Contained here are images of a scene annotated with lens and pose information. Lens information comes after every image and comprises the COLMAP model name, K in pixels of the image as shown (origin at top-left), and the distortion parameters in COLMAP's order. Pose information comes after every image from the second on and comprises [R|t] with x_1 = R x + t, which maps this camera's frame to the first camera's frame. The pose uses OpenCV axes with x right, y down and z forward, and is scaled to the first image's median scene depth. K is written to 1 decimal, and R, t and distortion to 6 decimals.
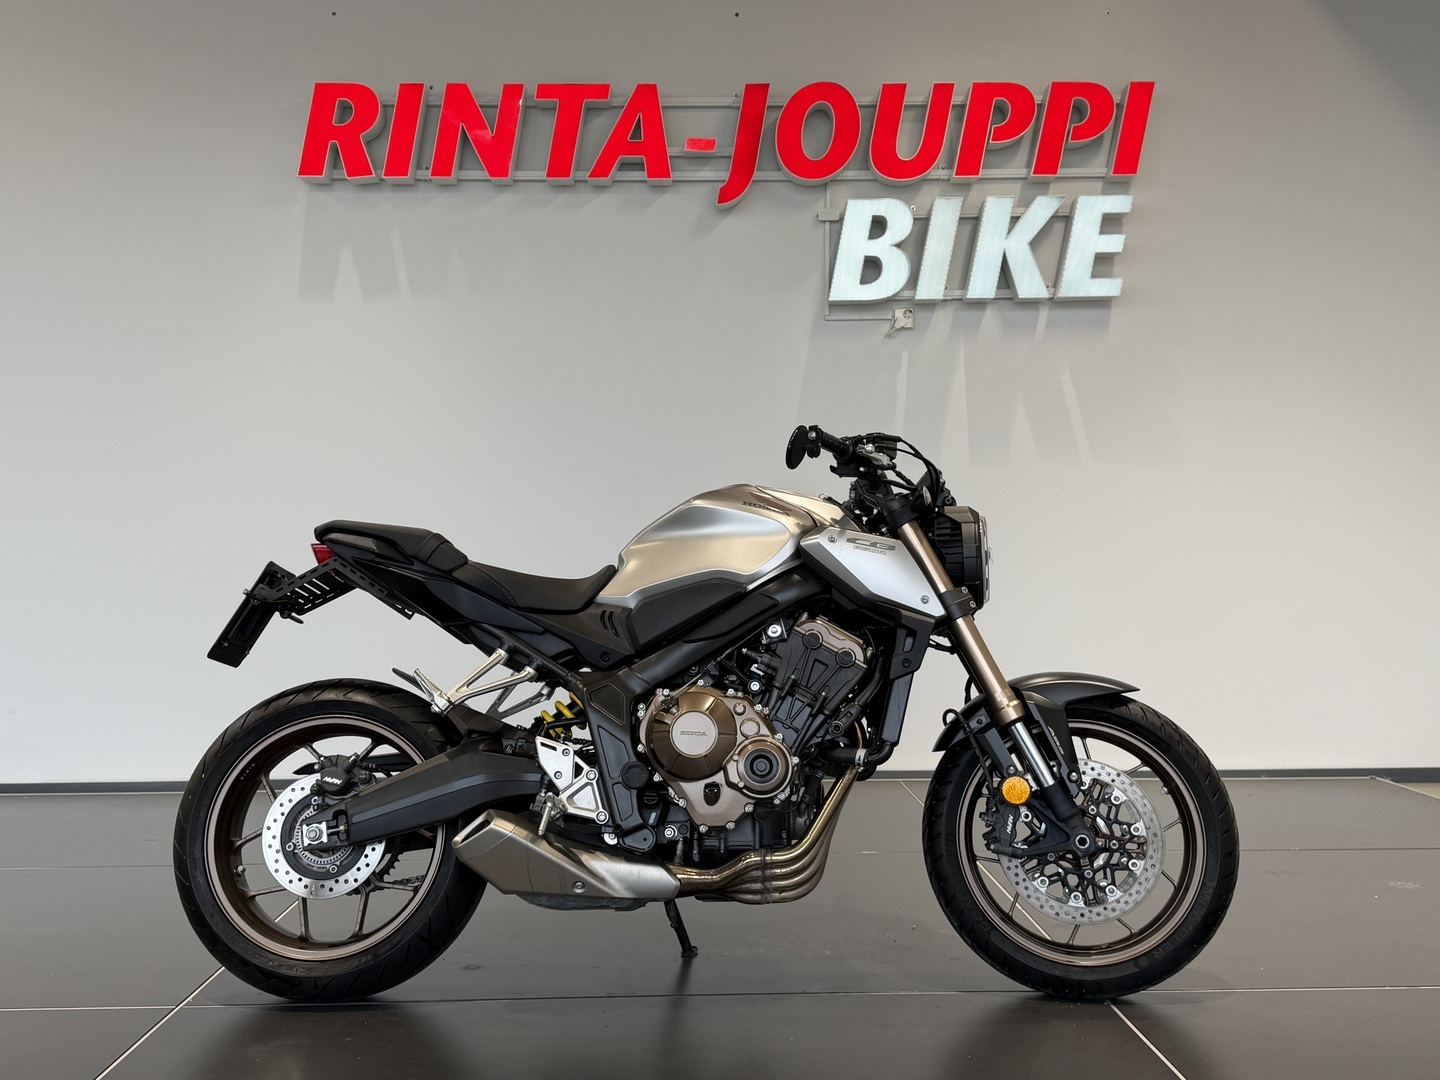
lens RADIAL K [[1381.5, 0, 705.7], [0, 1381.5, 527.8], [0, 0, 1]] dist [0.087300, 0.000000]
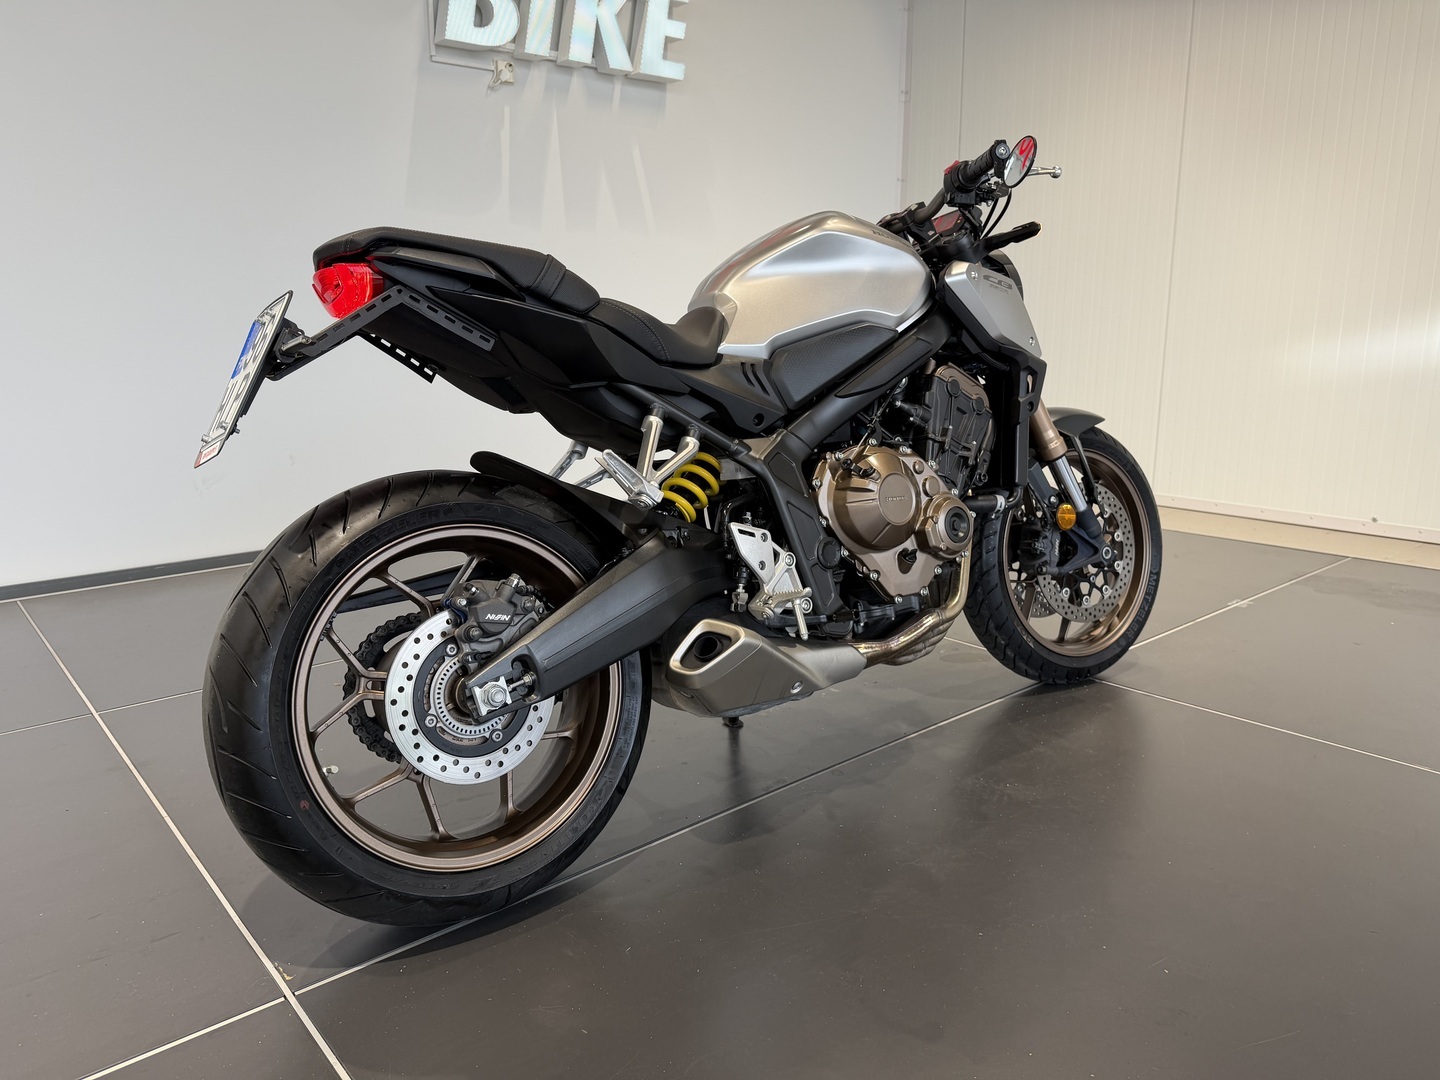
lens RADIAL K [[1015.4, 0, 720.8], [0, 1015.4, 531.6], [0, 0, 1]] dist [0.045062, -0.051882]
pose [[0.777590, -0.125498, 0.616120, -0.482289], [-0.013243, 0.976393, 0.215596, 0.028790], [-0.628632, -0.175804, 0.757571, 0.550667]]
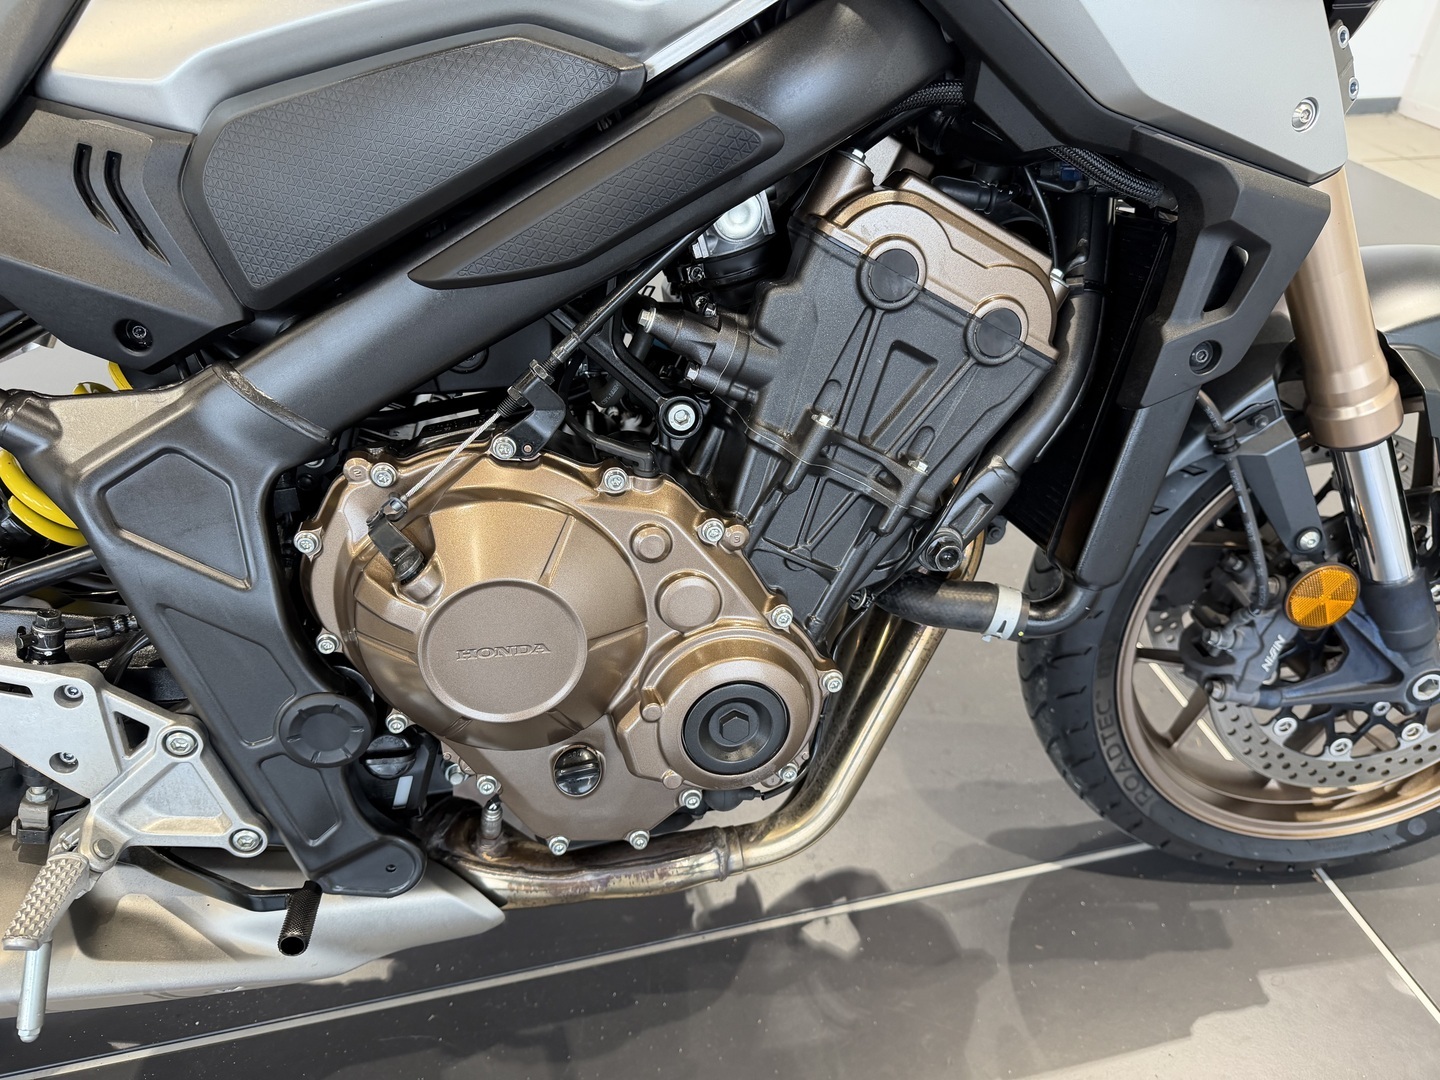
lens RADIAL K [[1015.4, 0, 720.6], [0, 1015.4, 545.4], [0, 0, 1]] dist [0.045062, -0.051882]
pose [[0.977915, -0.108876, 0.178403, 0.000500], [-0.028211, 0.777021, 0.628842, -0.005487], [-0.207089, -0.619987, 0.756789, 0.809710]]
